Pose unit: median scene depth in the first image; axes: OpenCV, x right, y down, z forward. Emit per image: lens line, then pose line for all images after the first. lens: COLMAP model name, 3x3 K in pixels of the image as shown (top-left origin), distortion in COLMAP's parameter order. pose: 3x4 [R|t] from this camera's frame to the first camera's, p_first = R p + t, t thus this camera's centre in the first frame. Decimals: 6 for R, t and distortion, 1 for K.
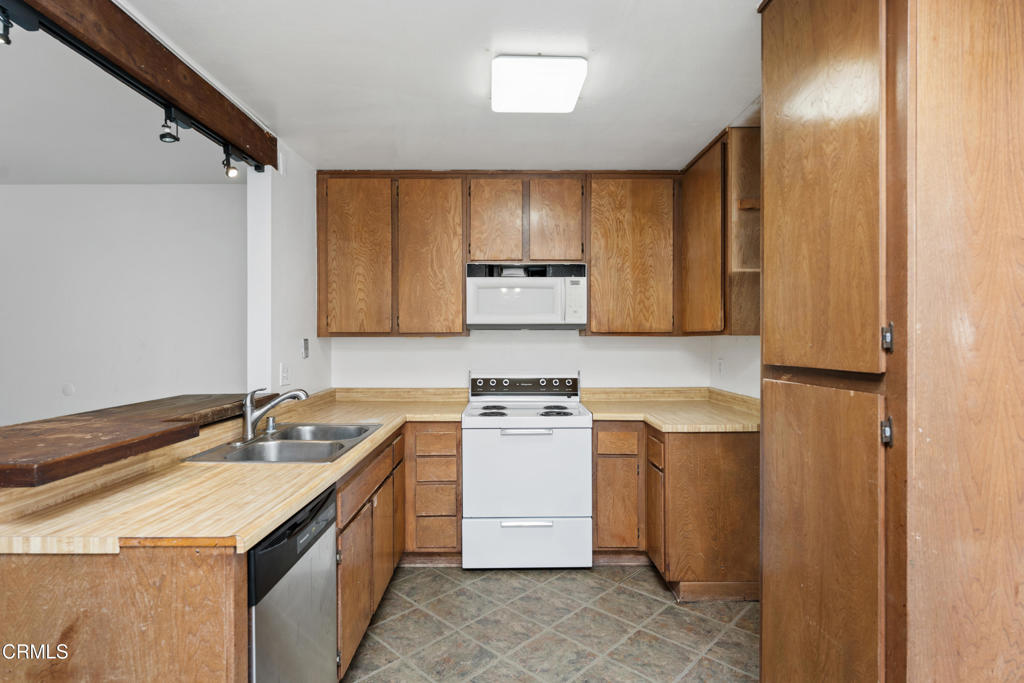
lens RADIAL K [[513.1, 0, 509.6], [0, 513.1, 341.2], [0, 0, 1]] dist [-0.003281, 0.000886]
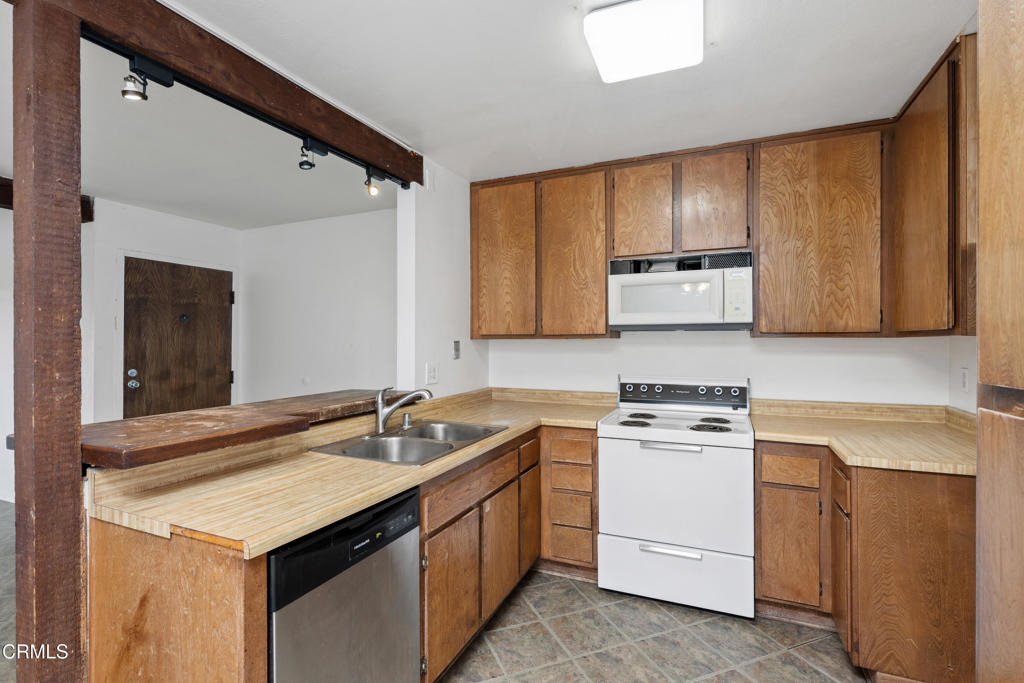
lens RADIAL K [[479.0, 0, 509.9], [0, 479.0, 341.4], [0, 0, 1]] dist [-0.002070, -0.000298]
pose [[0.911201, -0.000235, -0.411962, 0.132043], [-0.000675, 0.999998, -0.002065, -0.001909], [0.411962, 0.002160, 0.911199, 0.153314]]
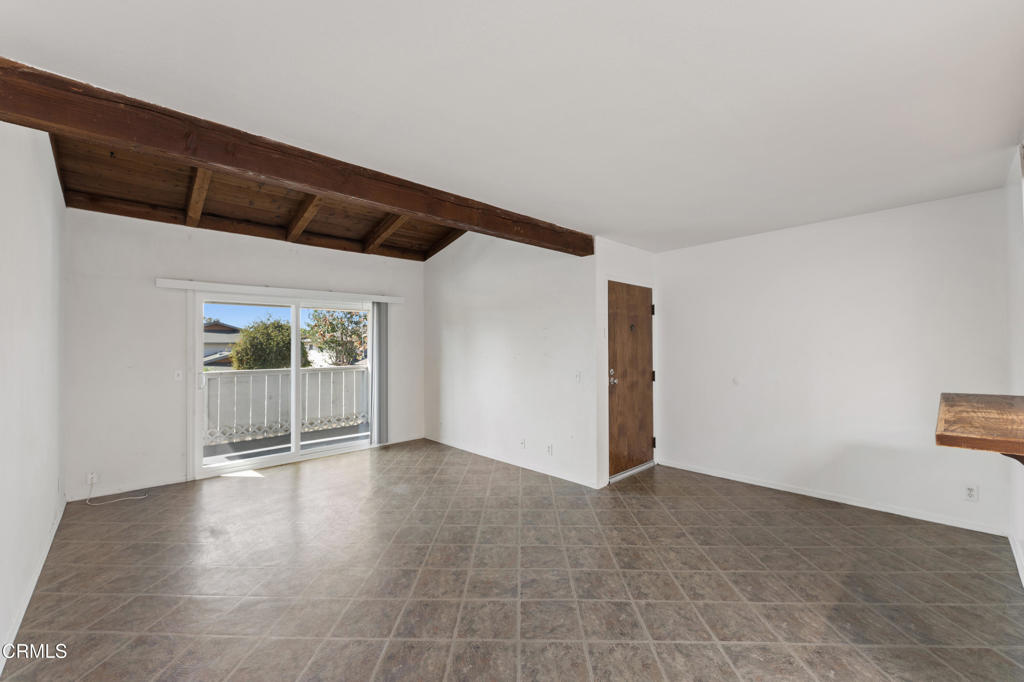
lens RADIAL K [[406.6, 0, 514.7], [0, 406.6, 347.4], [0, 0, 1]] dist [-0.003784, -0.001374]
pose [[0.677948, -0.007992, -0.735067, -0.590254], [0.013147, 0.999913, 0.001254, -0.009222], [0.734992, -0.010513, 0.677994, -0.307532]]
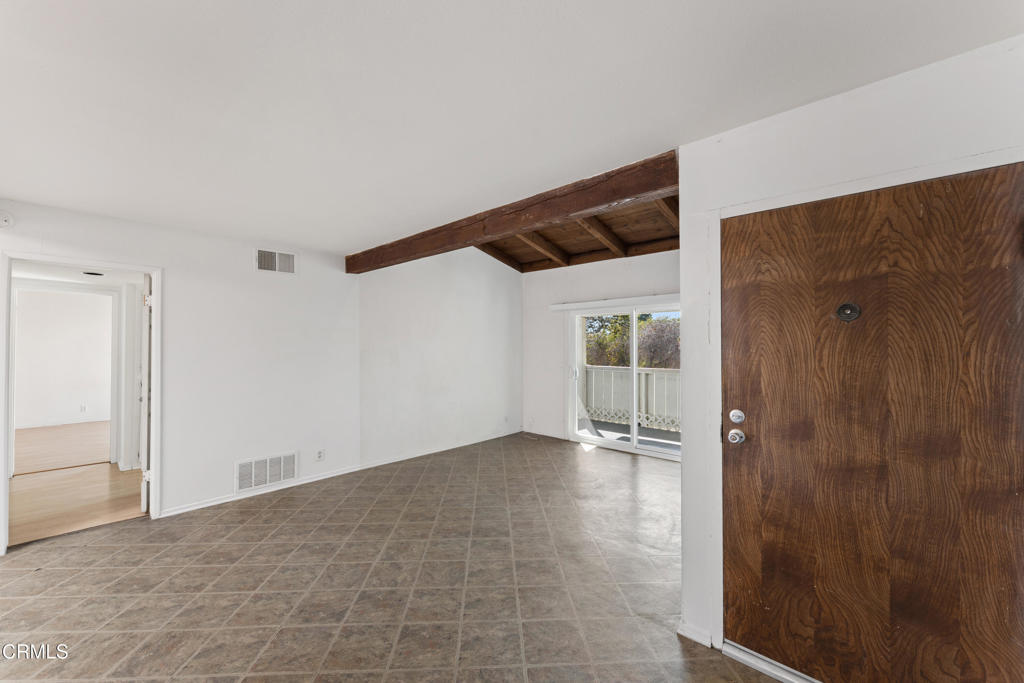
lens RADIAL K [[406.6, 0, 502.3], [0, 406.6, 345.9], [0, 0, 1]] dist [-0.003784, -0.001374]
pose [[-0.691773, -0.006824, -0.722083, -0.681846], [-0.004076, 0.999976, -0.005545, -0.025563], [0.722103, -0.000893, -0.691785, 1.163200]]
